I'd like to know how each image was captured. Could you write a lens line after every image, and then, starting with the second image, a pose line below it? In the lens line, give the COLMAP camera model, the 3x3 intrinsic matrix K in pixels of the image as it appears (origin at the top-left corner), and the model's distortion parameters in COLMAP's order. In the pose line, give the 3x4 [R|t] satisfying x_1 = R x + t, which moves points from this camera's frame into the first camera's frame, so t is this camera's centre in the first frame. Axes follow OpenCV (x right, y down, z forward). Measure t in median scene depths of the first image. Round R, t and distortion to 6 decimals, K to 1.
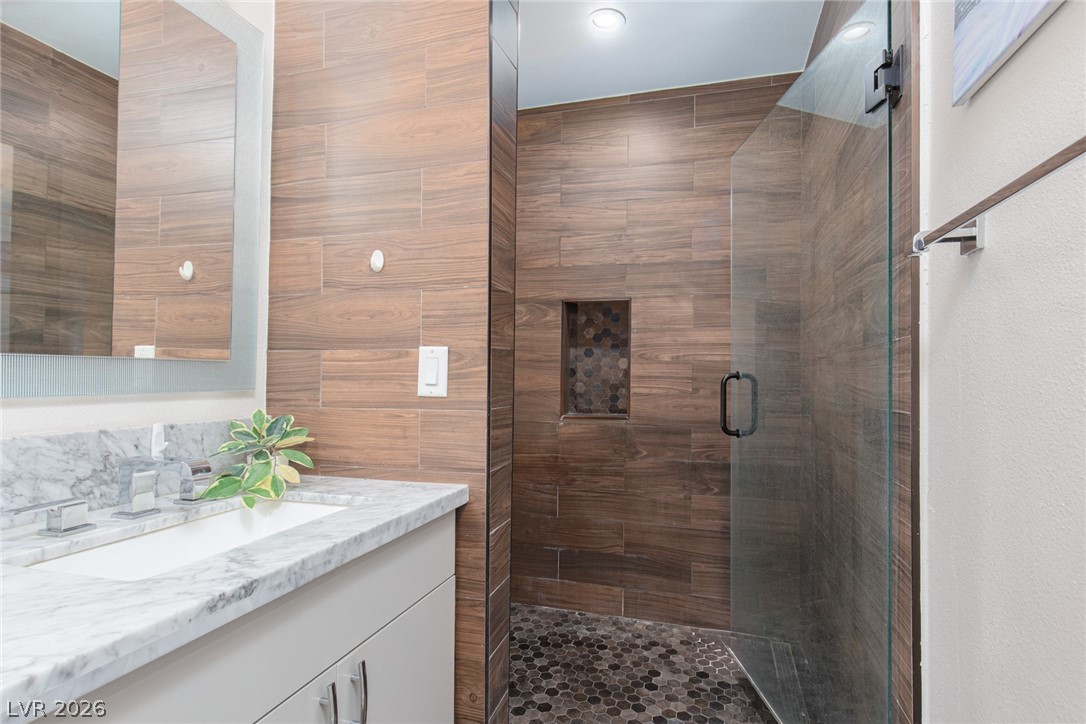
lens RADIAL K [[494.1, 0, 560.8], [0, 494.1, 370.2], [0, 0, 1]] dist [0.001625, -0.001964]
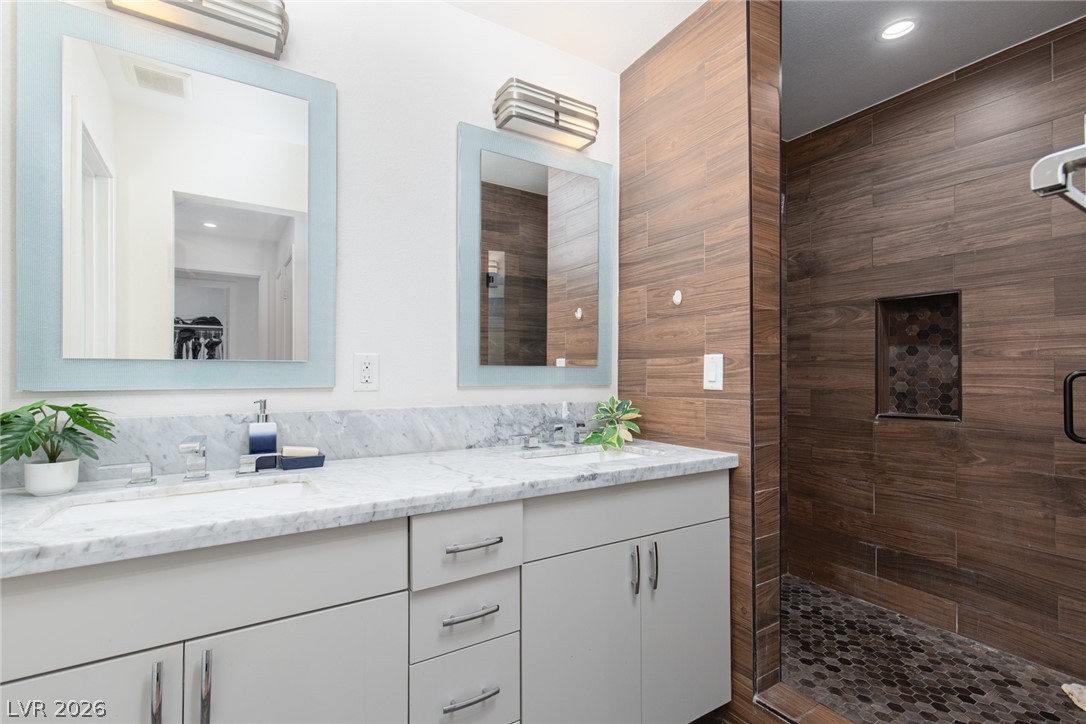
lens RADIAL K [[494.1, 0, 538.4], [0, 494.1, 369.8], [0, 0, 1]] dist [0.001625, -0.001964]
pose [[0.724019, -0.013025, -0.689657, 0.299285], [0.011830, 0.999909, -0.006466, -0.000630], [0.689679, -0.003477, 0.724107, -0.312500]]
